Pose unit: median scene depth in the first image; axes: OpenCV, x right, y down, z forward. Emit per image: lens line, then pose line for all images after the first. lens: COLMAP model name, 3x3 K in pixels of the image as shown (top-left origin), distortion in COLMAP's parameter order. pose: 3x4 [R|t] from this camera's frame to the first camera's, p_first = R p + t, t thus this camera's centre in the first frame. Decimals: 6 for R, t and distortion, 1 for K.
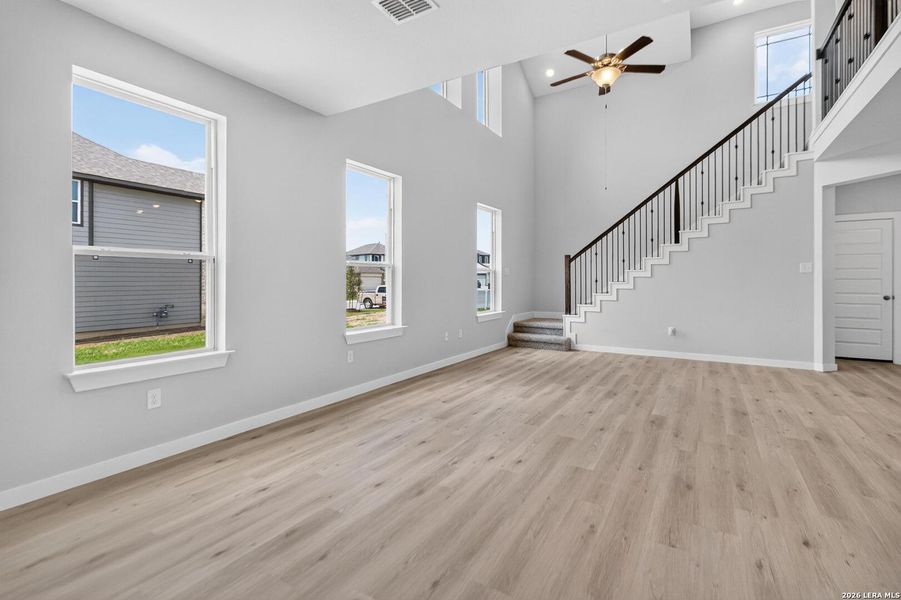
lens RADIAL K [[415.6, 0, 453.2], [0, 415.6, 277.6], [0, 0, 1]] dist [-0.001687, 0.000929]
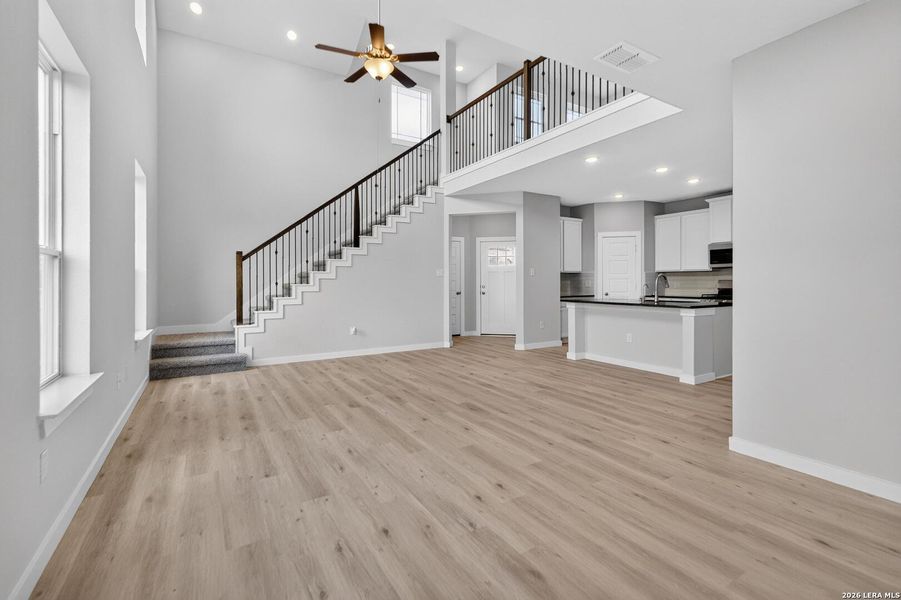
lens RADIAL K [[415.6, 0, 458.8], [0, 415.6, 283.1], [0, 0, 1]] dist [-0.001687, 0.000929]
pose [[0.449010, -0.003894, 0.893518, -0.537060], [-0.002903, 0.999979, 0.005817, 0.002833], [-0.893522, -0.005206, 0.448989, 0.542811]]
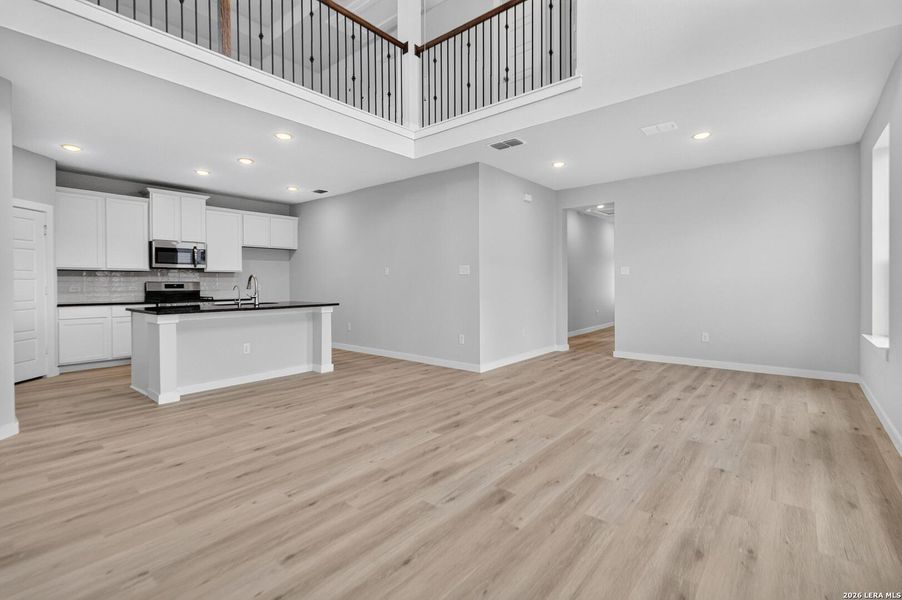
lens RADIAL K [[416.1, 0, 460.2], [0, 416.1, 285.7], [0, 0, 1]] dist [-0.001687, 0.000929]
pose [[-0.991657, 0.004477, 0.128828, 0.347884], [0.005020, 0.999980, 0.003897, 0.012955], [-0.128808, 0.004511, -0.991659, 1.994553]]
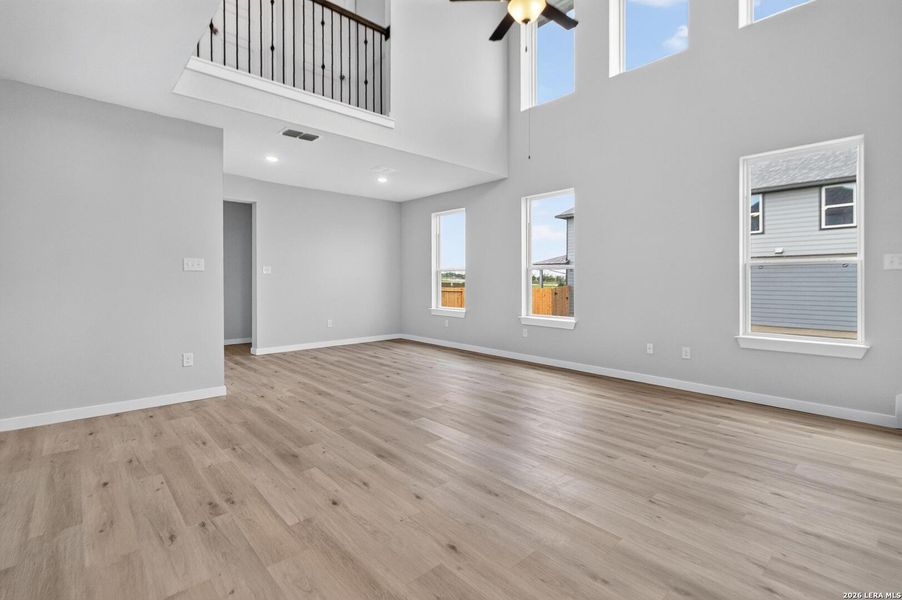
lens RADIAL K [[416.1, 0, 457.3], [0, 416.1, 283.0], [0, 0, 1]] dist [-0.001687, 0.000929]
pose [[-0.266207, 0.011241, -0.963850, 1.496470], [0.004117, 0.999936, 0.010524, 0.002388], [0.963907, -0.001167, -0.266237, 1.433570]]
